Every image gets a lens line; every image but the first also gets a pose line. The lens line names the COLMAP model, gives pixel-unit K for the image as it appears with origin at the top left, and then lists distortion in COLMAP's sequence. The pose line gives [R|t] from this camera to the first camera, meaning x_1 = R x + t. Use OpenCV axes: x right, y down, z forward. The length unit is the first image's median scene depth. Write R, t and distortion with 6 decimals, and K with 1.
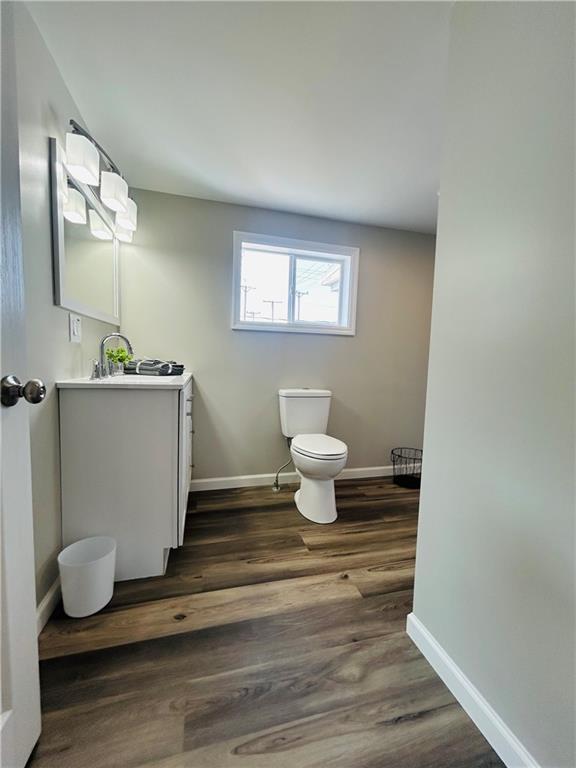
lens RADIAL K [[314.7, 0, 291.8], [0, 314.7, 384.3], [0, 0, 1]] dist [-0.001361, 0.000133]
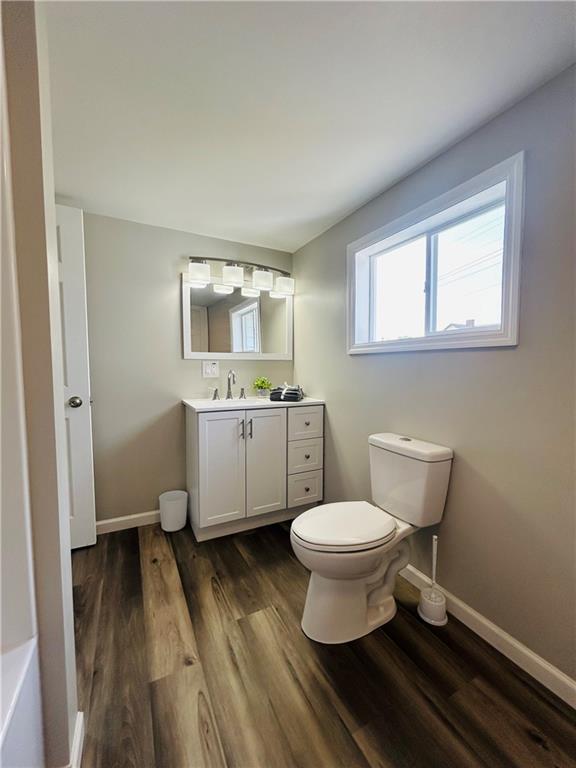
lens RADIAL K [[314.7, 0, 291.2], [0, 314.7, 384.5], [0, 0, 1]] dist [-0.001361, 0.000133]
pose [[0.199620, 0.024406, -0.979569, 0.916488], [-0.077098, 0.996982, 0.009129, -0.124215], [0.976836, 0.073700, 0.200899, 0.948619]]
